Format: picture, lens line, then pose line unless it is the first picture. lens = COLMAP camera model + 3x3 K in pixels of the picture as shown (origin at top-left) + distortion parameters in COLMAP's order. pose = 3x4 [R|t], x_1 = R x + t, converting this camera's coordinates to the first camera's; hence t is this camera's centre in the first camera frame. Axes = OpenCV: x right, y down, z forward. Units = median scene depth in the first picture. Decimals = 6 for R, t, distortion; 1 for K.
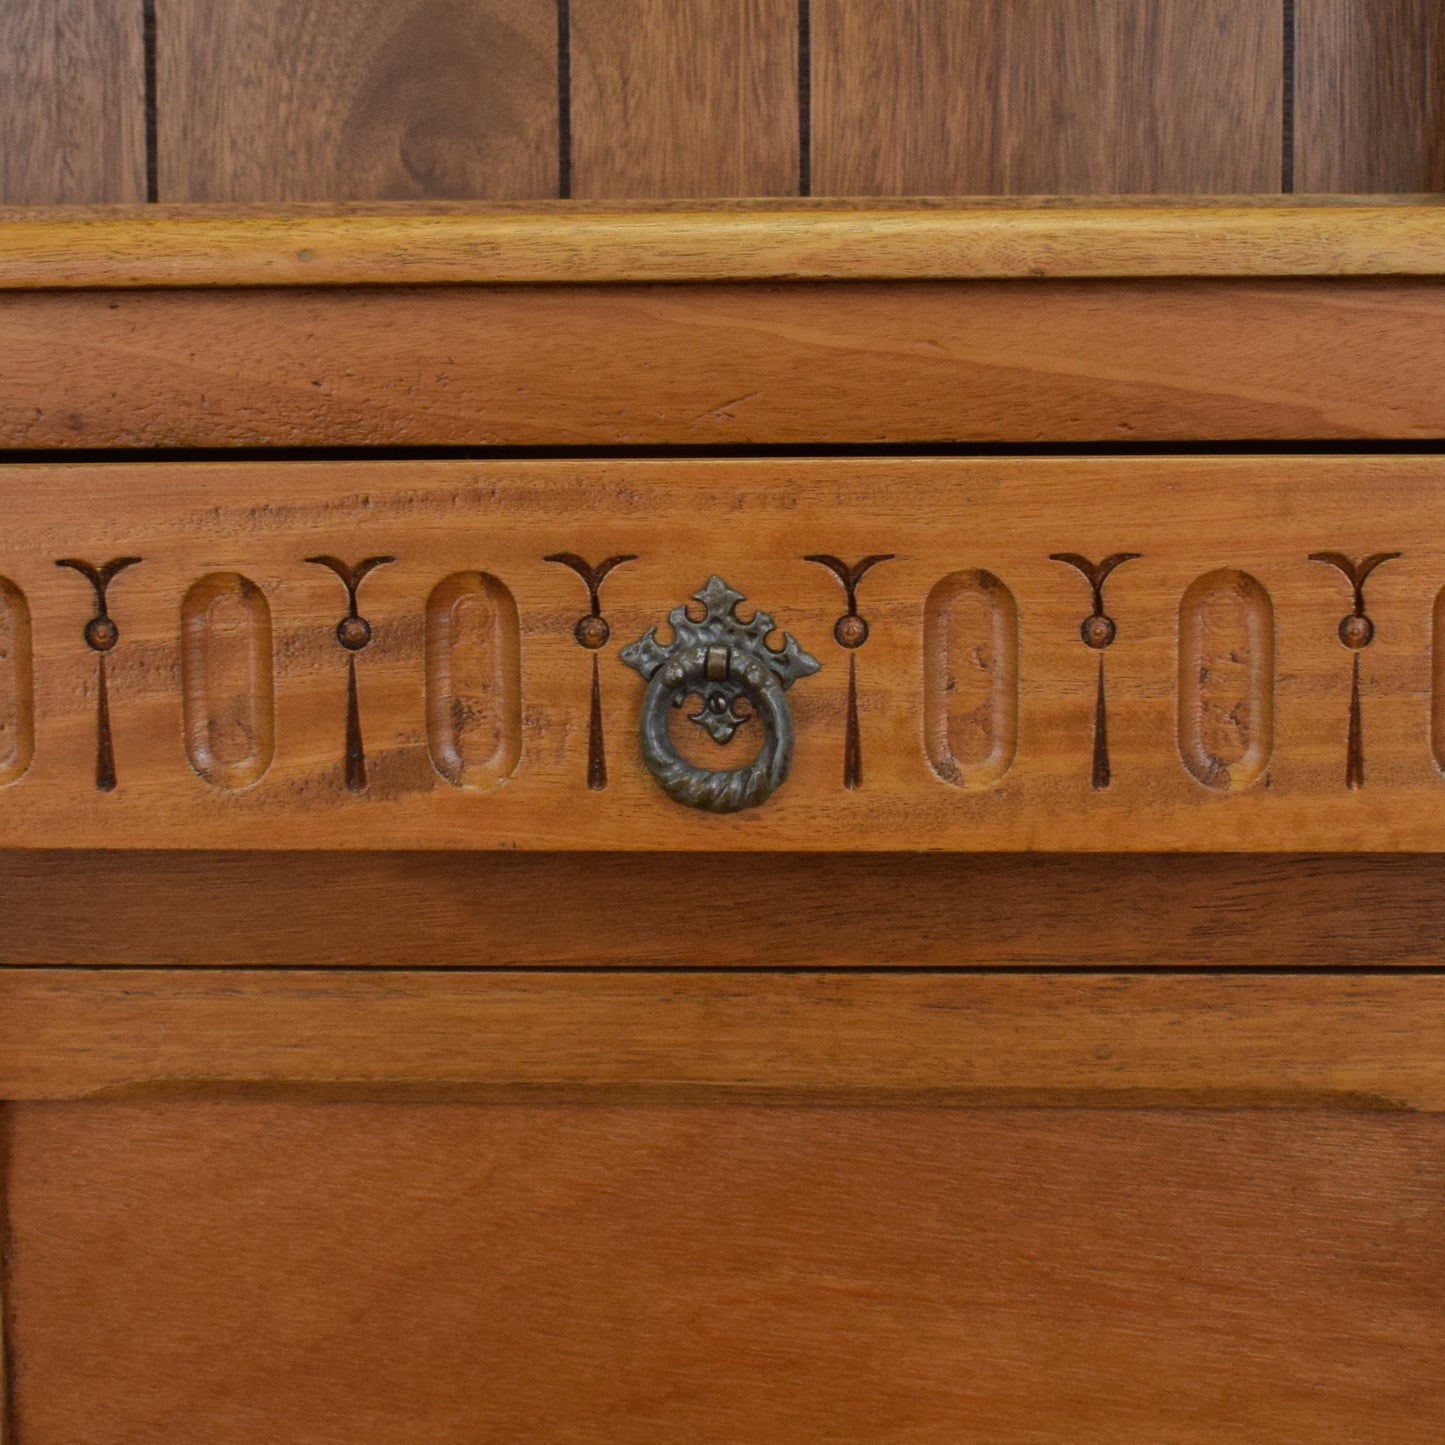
lens RADIAL K [[3285.5, 0, 721.4], [0, 3285.5, 724.4], [0, 0, 1]] dist [-0.075143, 0.000000]
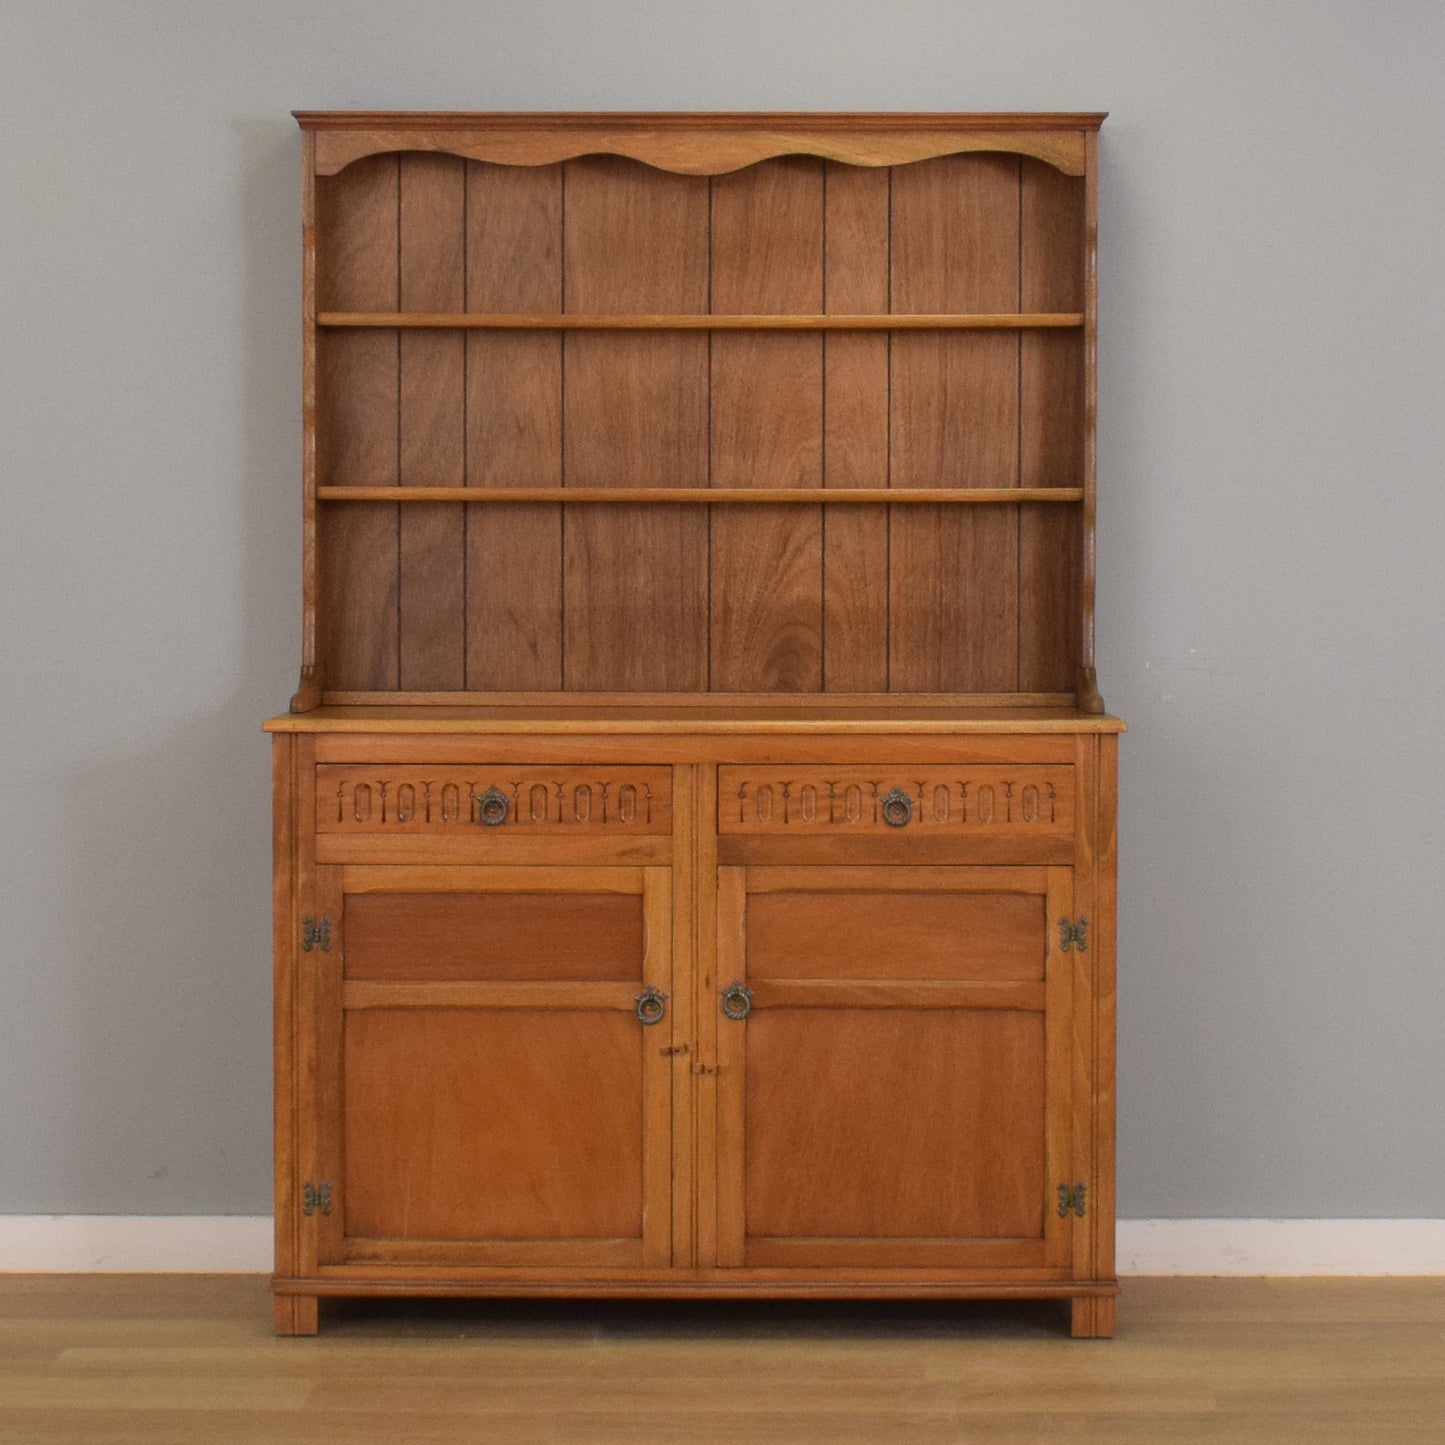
lens RADIAL K [[3285.5, 0, 732.6], [0, 3285.5, 717.6], [0, 0, 1]] dist [-0.075143, 0.000000]
pose [[0.999389, 0.003491, 0.034771, -0.472914], [-0.000529, 0.996394, -0.084850, 0.313217], [-0.034941, 0.084780, 0.995787, -4.548485]]
